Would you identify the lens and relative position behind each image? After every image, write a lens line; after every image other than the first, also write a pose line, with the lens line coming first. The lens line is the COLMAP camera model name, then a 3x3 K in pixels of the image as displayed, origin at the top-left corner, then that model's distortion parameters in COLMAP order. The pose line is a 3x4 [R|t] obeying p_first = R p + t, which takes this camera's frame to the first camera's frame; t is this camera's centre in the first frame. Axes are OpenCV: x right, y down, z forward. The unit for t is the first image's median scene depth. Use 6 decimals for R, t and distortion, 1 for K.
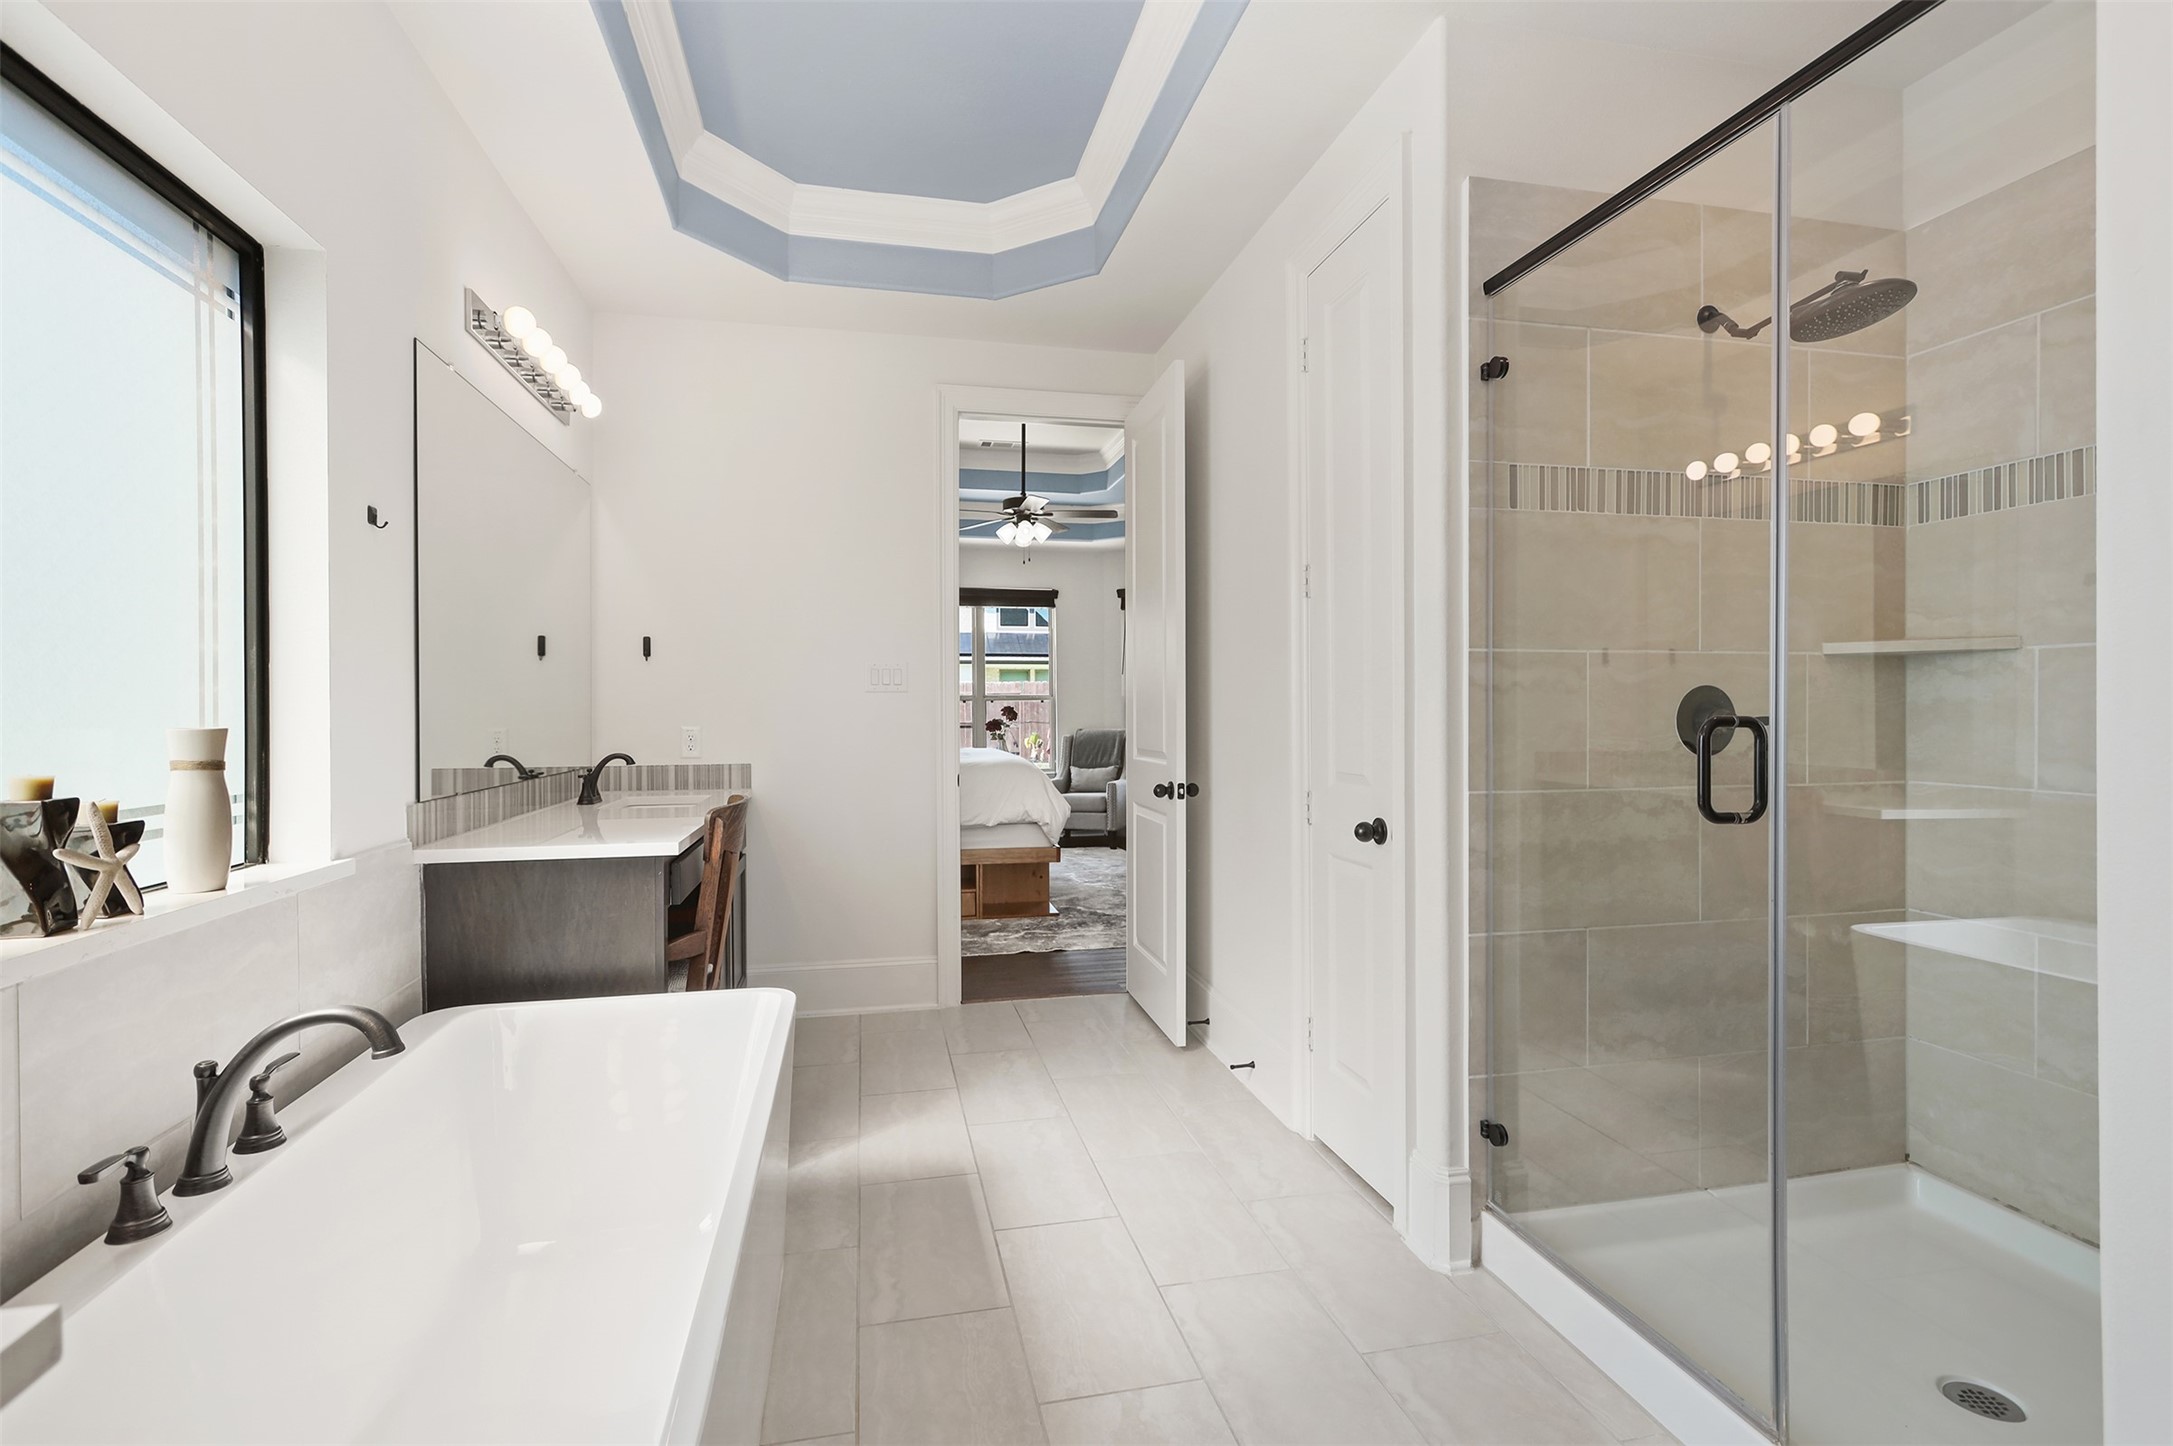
lens RADIAL K [[1001.4, 0, 1086.5], [0, 1001.4, 723.0], [0, 0, 1]] dist [-0.002698, -0.000873]
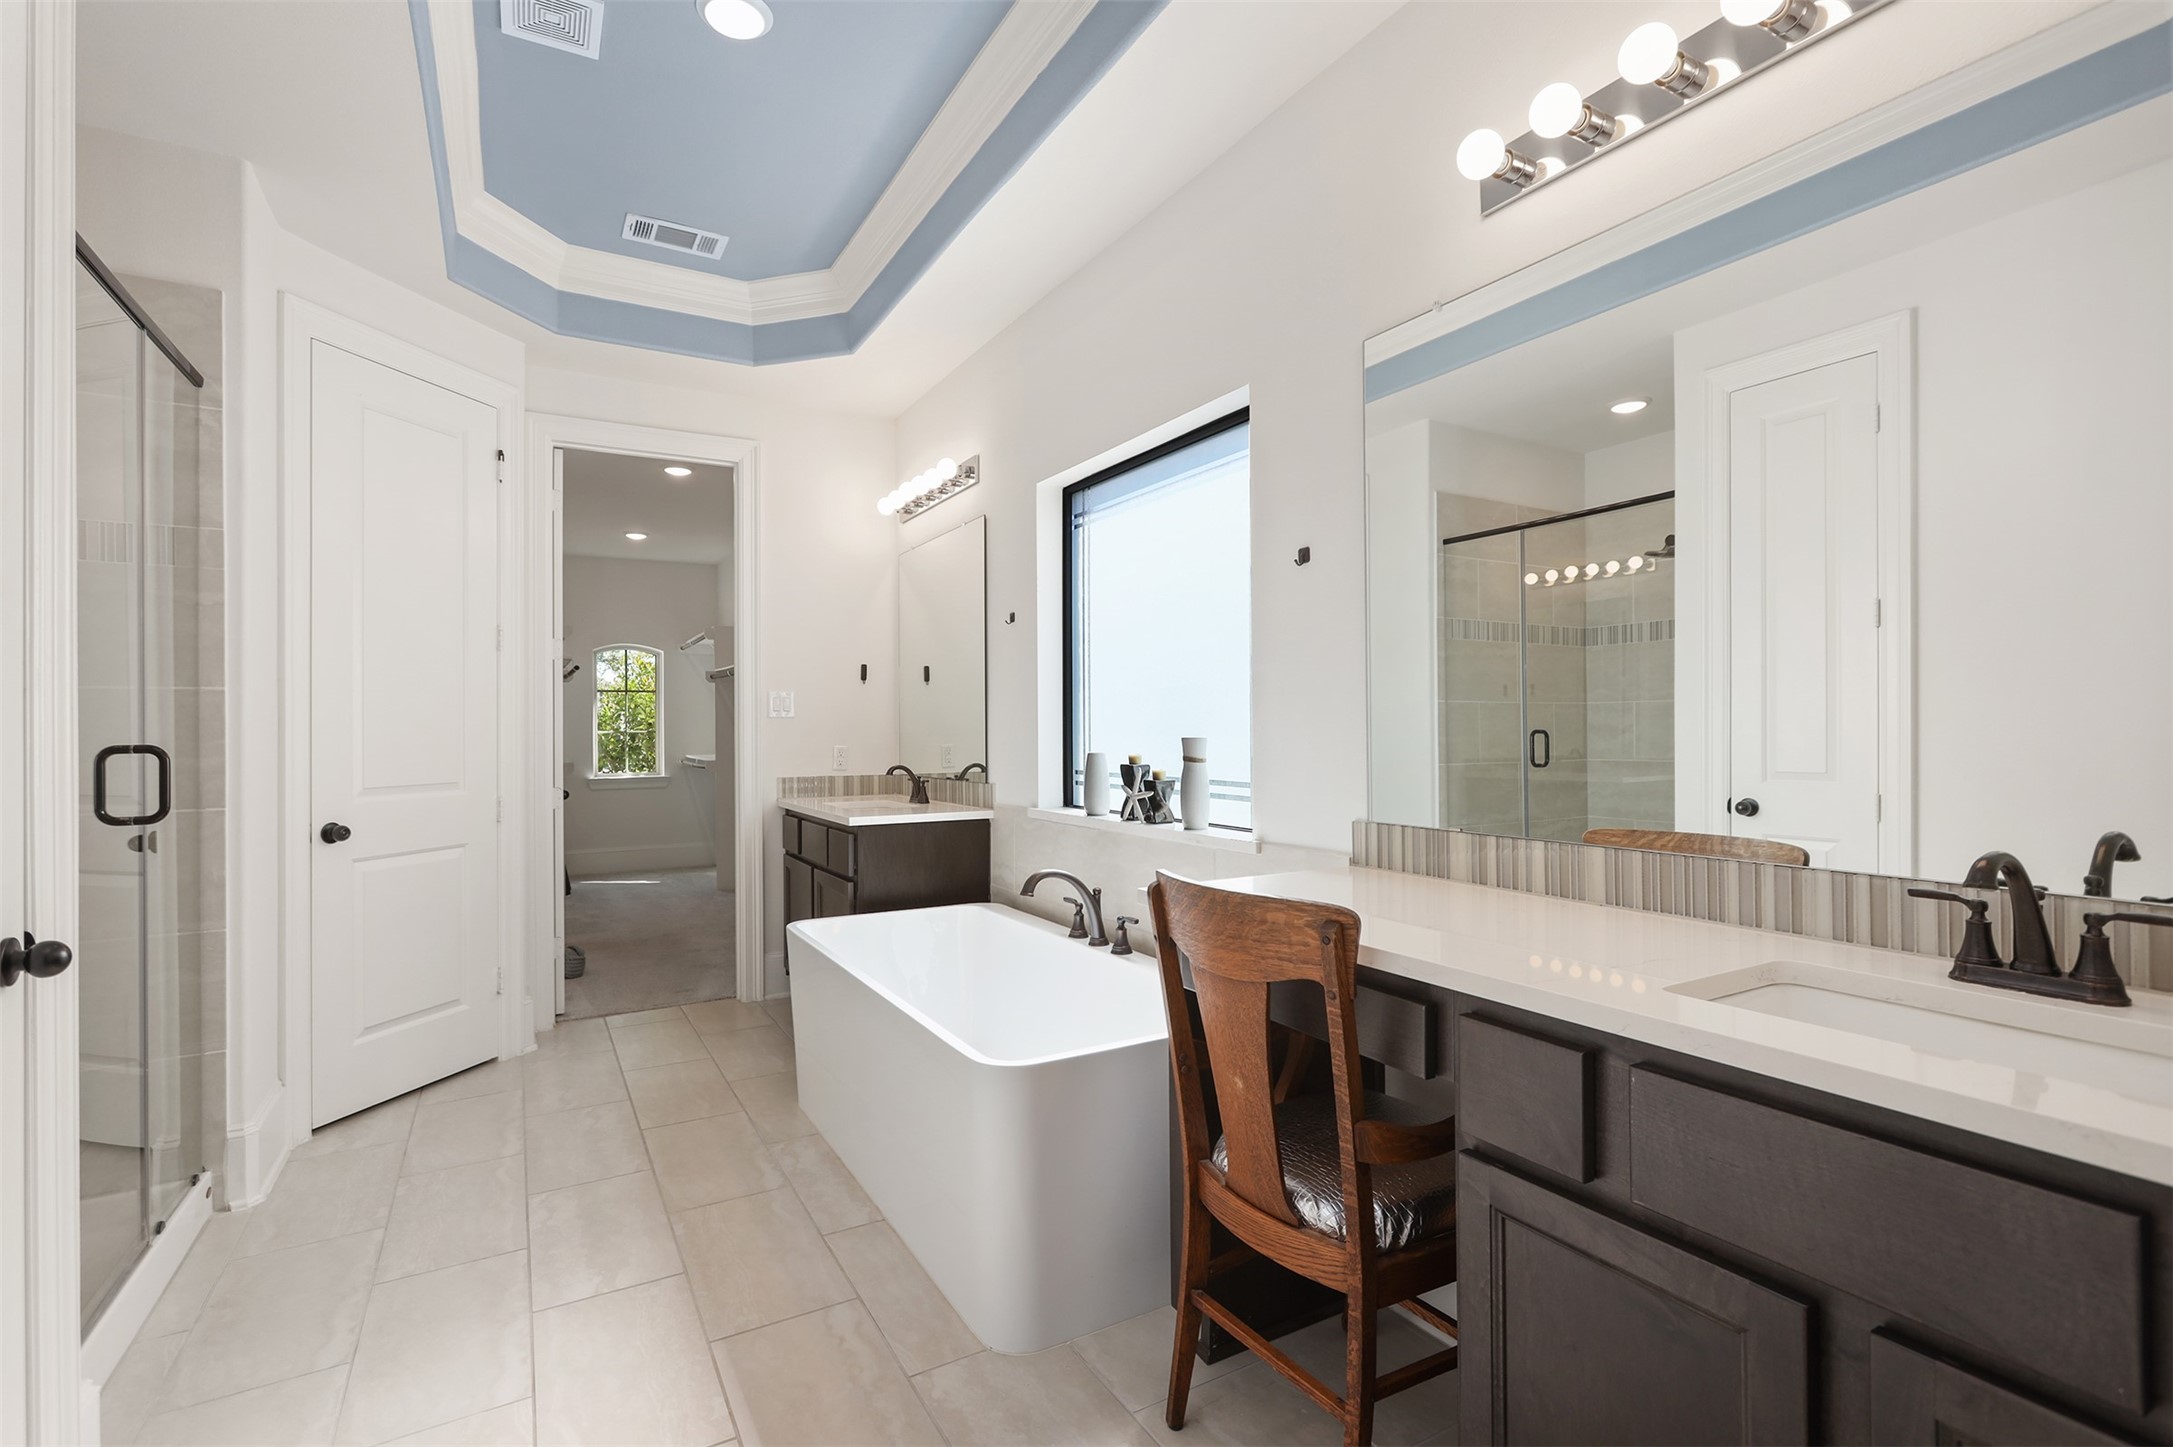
lens RADIAL K [[1001.4, 0, 1086.5], [0, 1001.4, 723.5], [0, 0, 1]] dist [-0.002698, -0.000873]
pose [[-0.956729, 0.012099, -0.290730, -0.155181], [0.010302, 0.999917, 0.007713, -0.026786], [0.290800, 0.004384, -0.956774, 2.098538]]
